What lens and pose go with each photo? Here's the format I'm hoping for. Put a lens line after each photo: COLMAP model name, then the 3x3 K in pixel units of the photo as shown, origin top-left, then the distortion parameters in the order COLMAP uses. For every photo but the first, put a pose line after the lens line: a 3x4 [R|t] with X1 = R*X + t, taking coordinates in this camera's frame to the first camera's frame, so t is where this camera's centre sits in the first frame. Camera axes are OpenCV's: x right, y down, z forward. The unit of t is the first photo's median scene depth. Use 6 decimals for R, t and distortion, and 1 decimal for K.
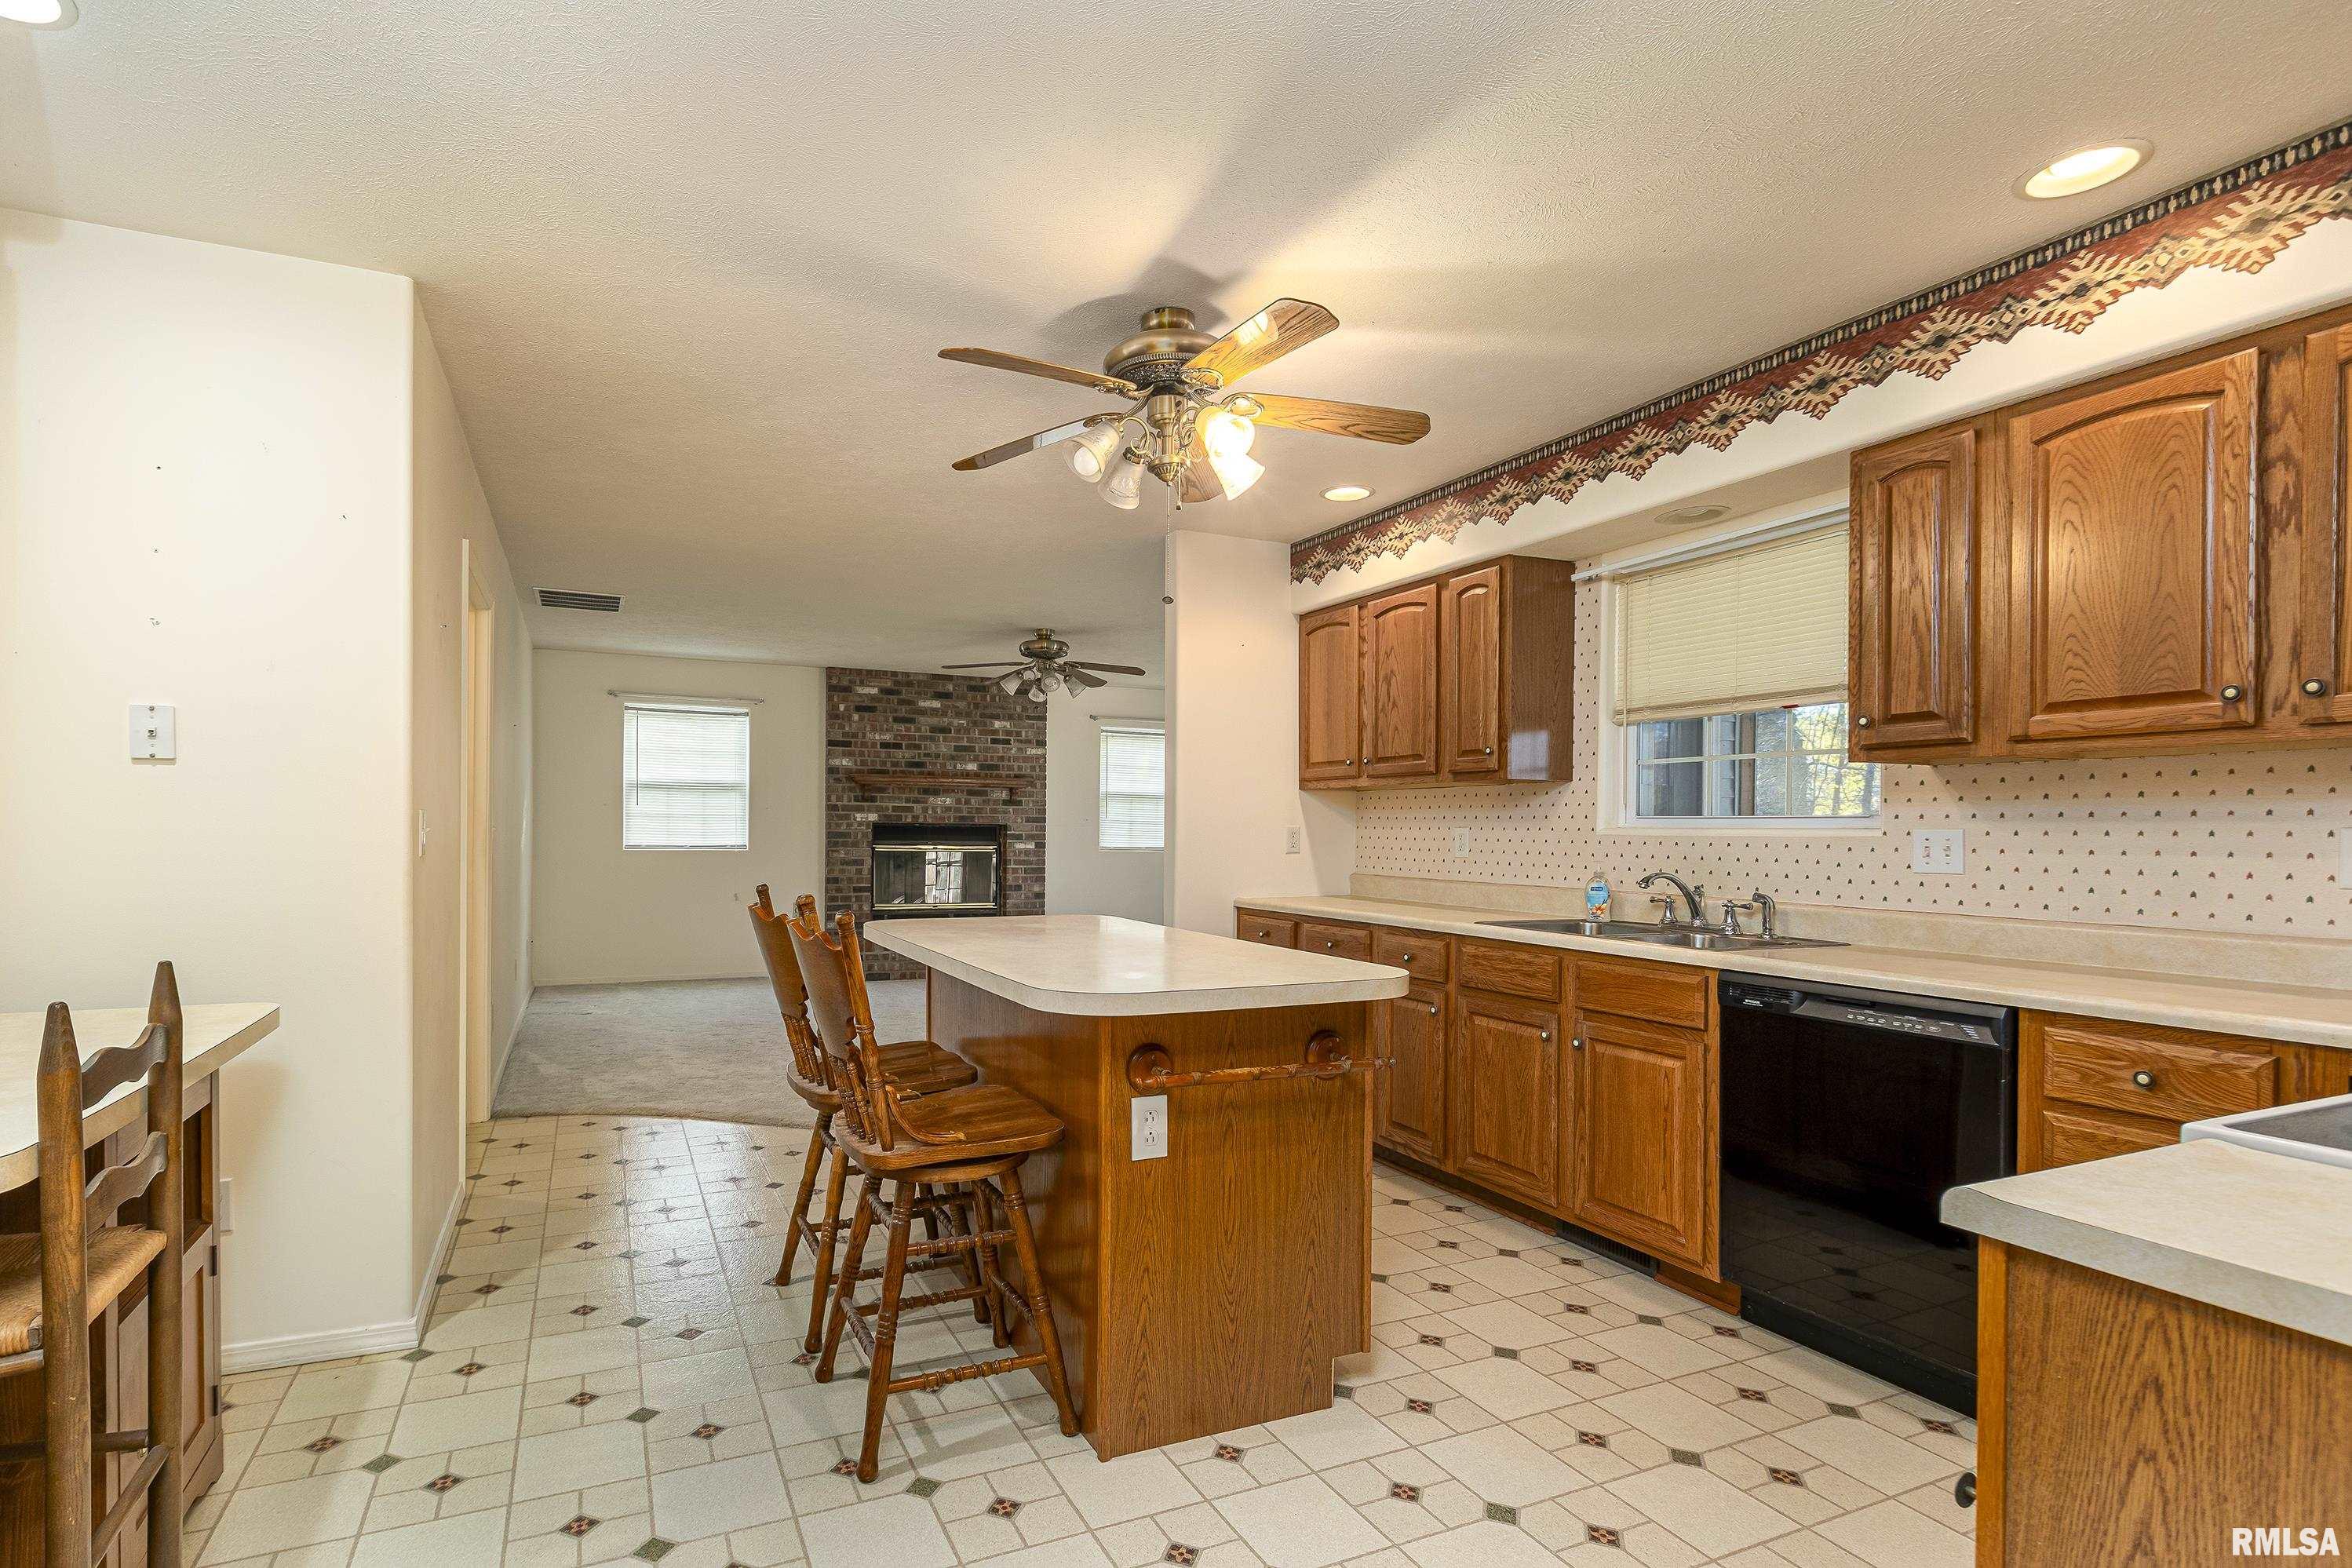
lens RADIAL K [[1193.5, 0, 1171.4], [0, 1193.5, 837.6], [0, 0, 1]] dist [-0.001013, -0.001155]
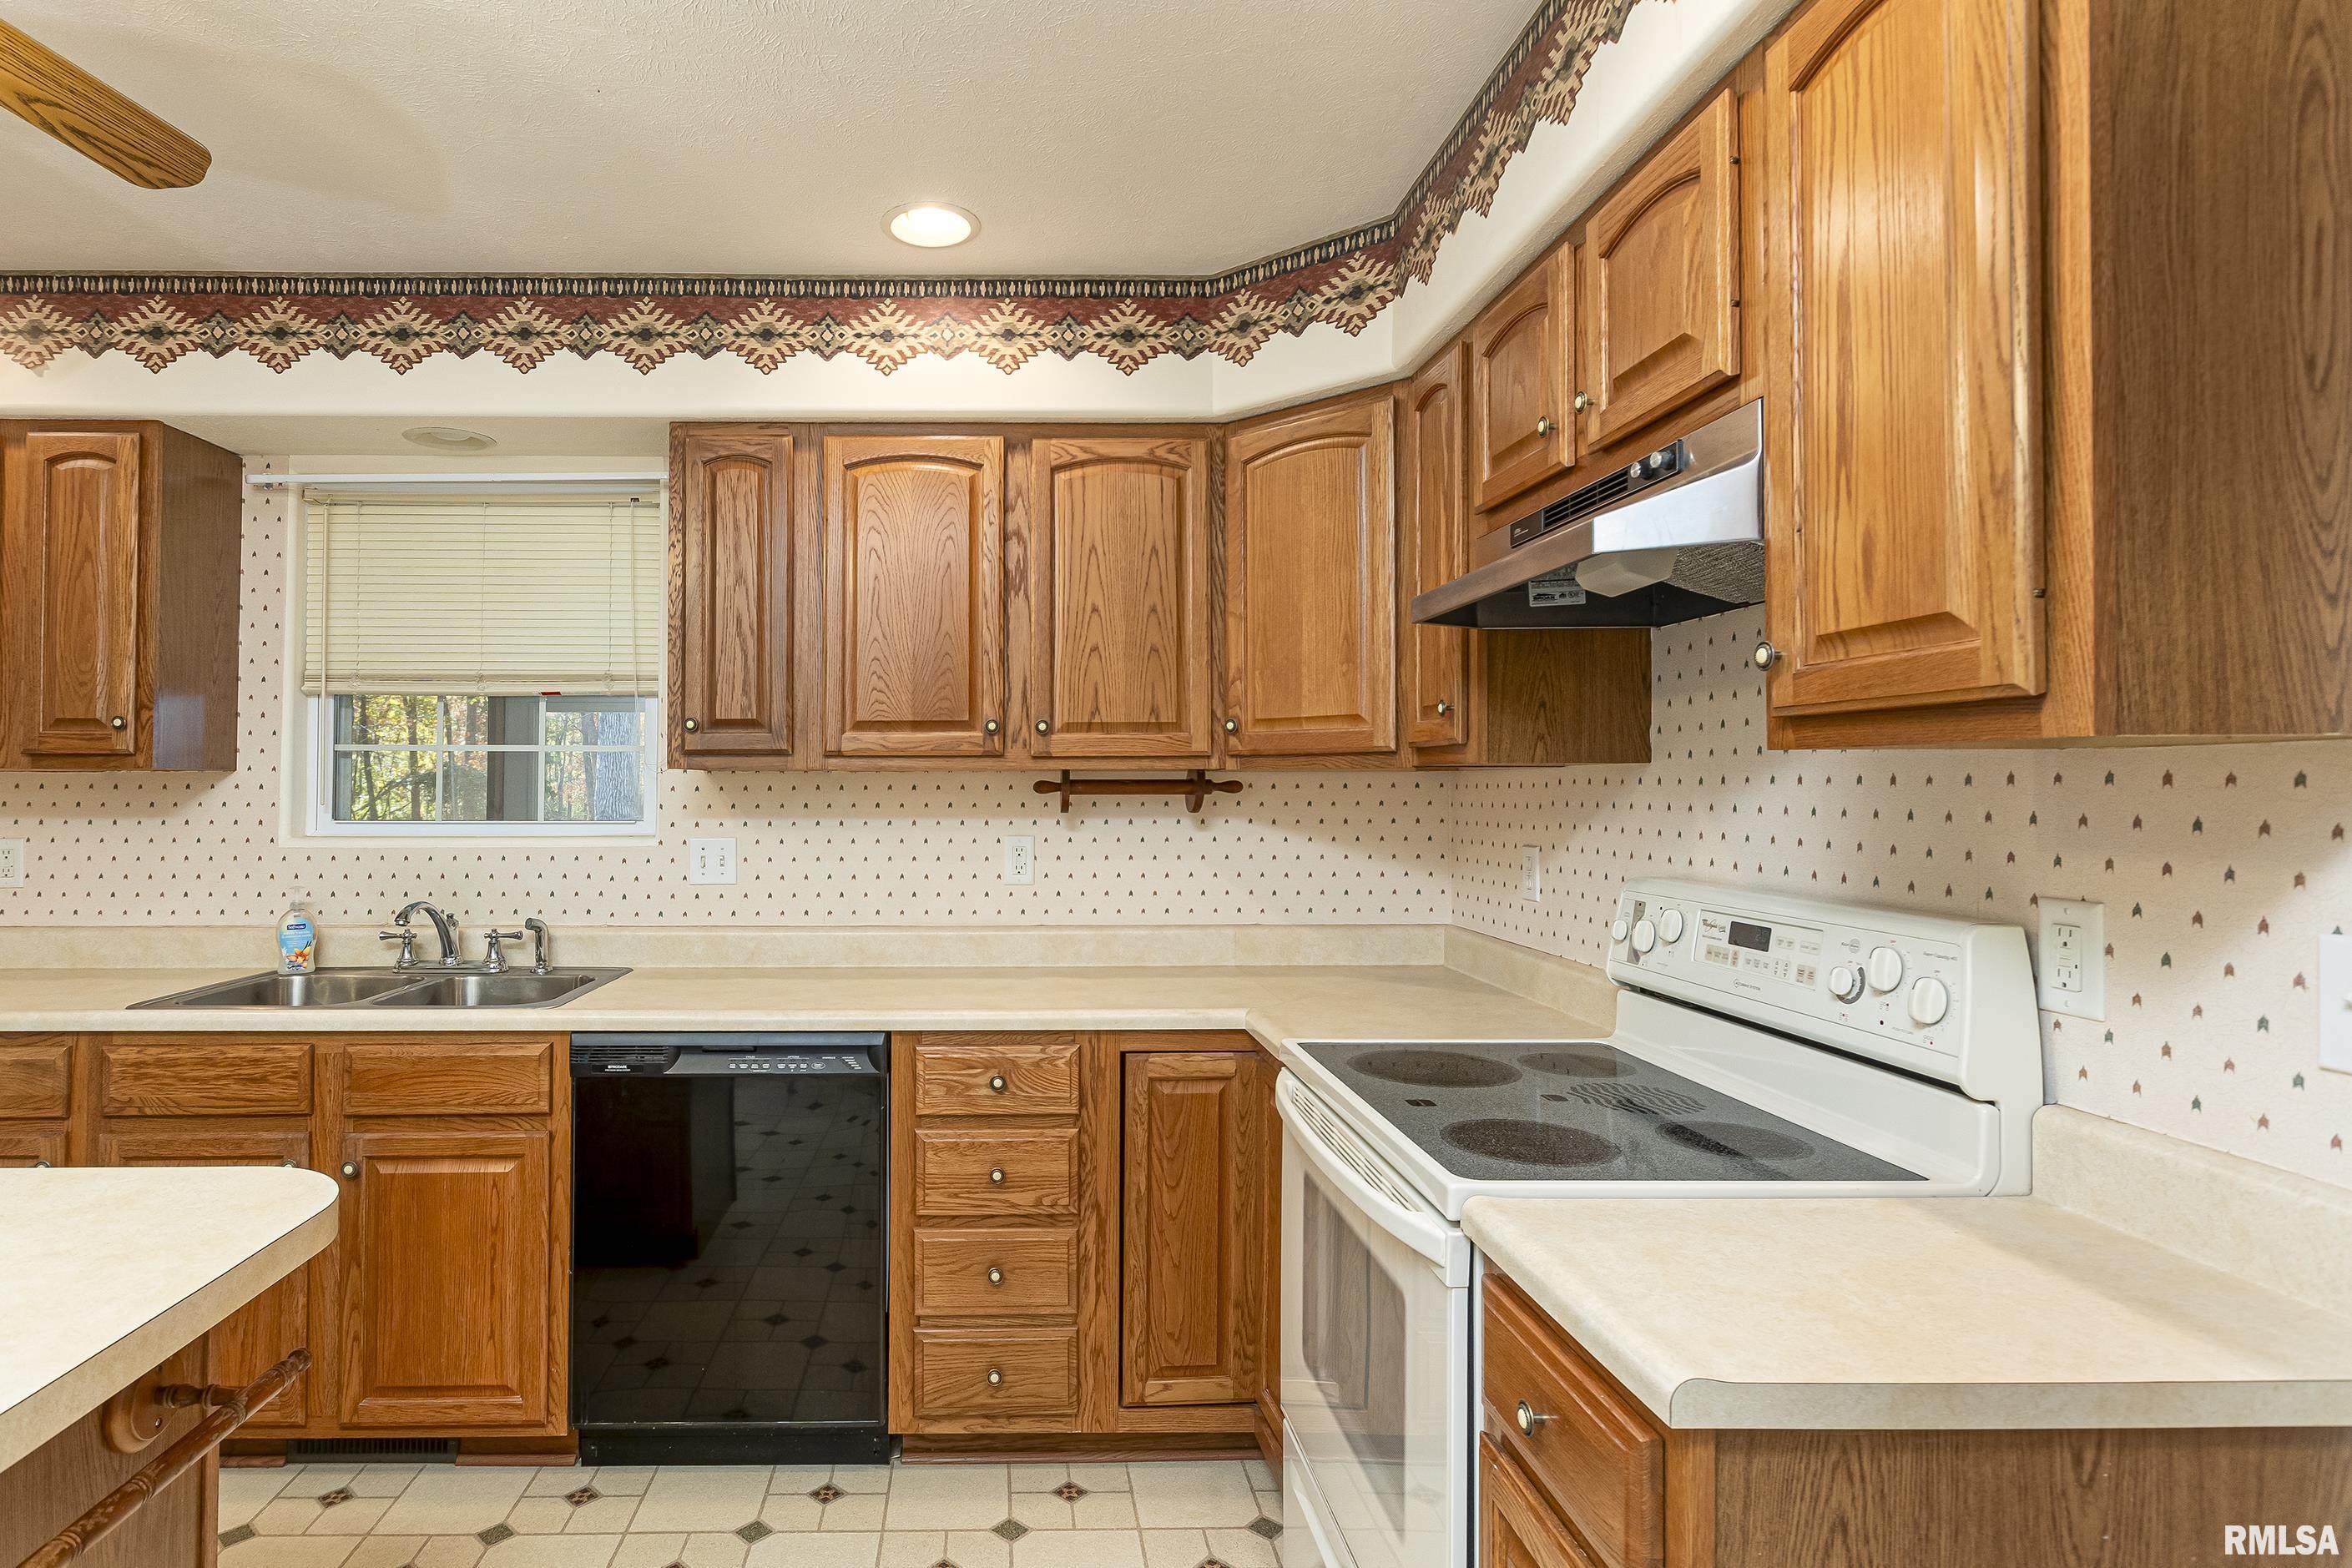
lens RADIAL K [[1187.8, 0, 1175.2], [0, 1187.8, 791.3], [0, 0, 1]] dist [-0.002206, 0.000786]
pose [[0.440732, 0.017326, 0.897472, -0.058504], [0.000920, 0.999804, -0.019753, -0.028663], [-0.897638, 0.009531, 0.440630, 0.274150]]
